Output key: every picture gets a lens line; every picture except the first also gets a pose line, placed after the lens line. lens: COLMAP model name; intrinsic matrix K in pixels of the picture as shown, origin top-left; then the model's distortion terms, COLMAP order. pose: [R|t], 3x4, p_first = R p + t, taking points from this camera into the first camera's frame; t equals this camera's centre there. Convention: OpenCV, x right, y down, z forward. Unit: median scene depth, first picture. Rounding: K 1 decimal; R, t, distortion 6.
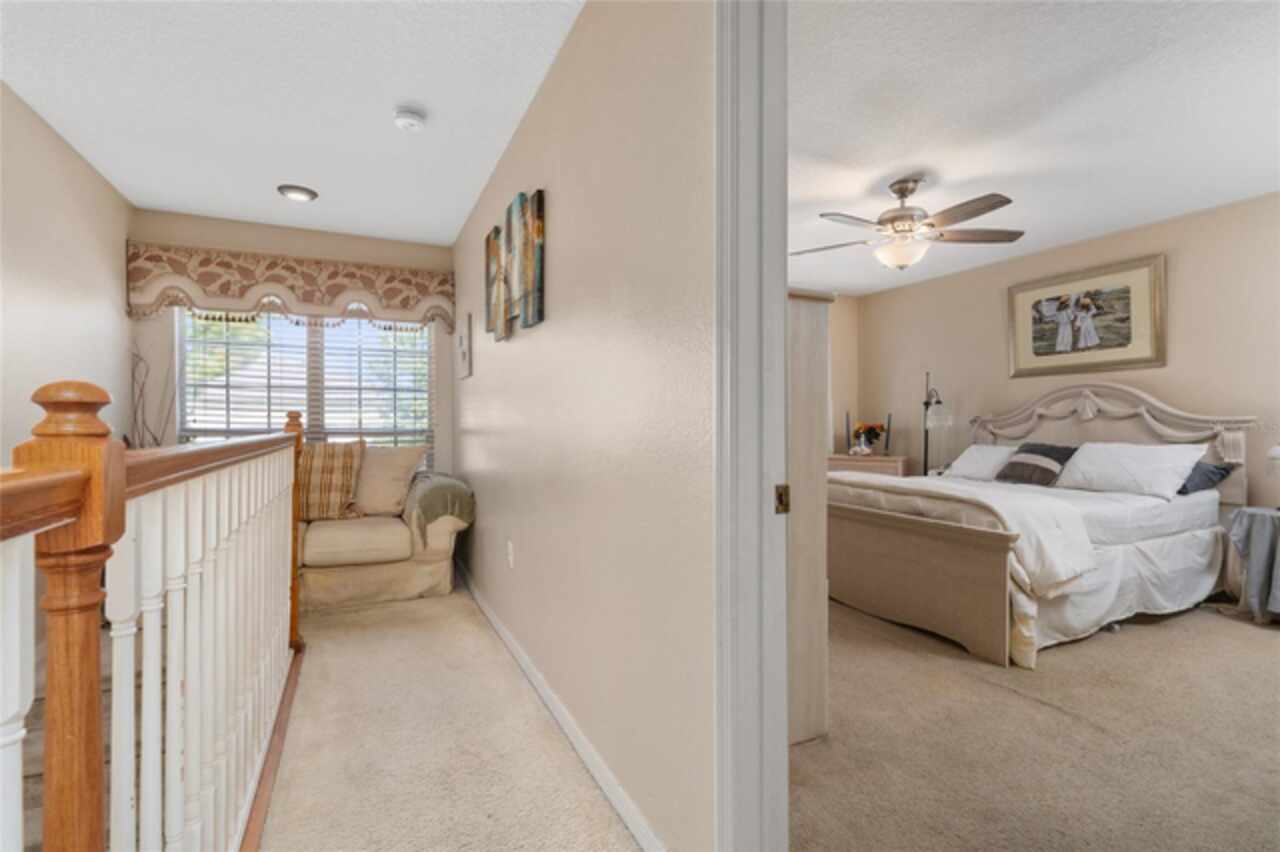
lens RADIAL K [[585.8, 0, 634.8], [0, 585.8, 425.3], [0, 0, 1]] dist [-0.014208, -0.001370]
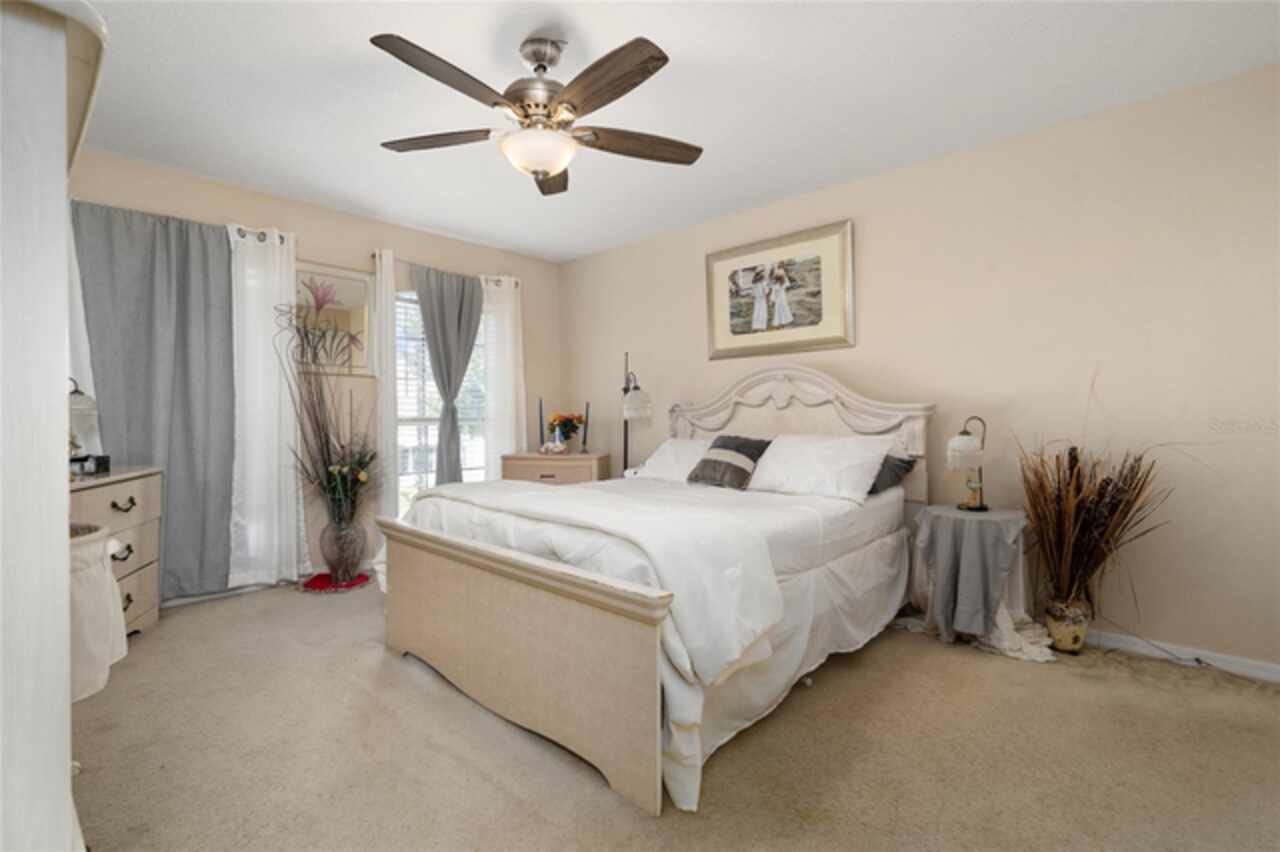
lens RADIAL K [[585.8, 0, 639.8], [0, 585.8, 419.8], [0, 0, 1]] dist [-0.014208, -0.001370]
pose [[0.919250, -0.008938, 0.393573, 0.235051], [0.007266, 0.999957, 0.005739, 0.001795], [-0.393608, -0.002416, 0.919275, 0.272582]]
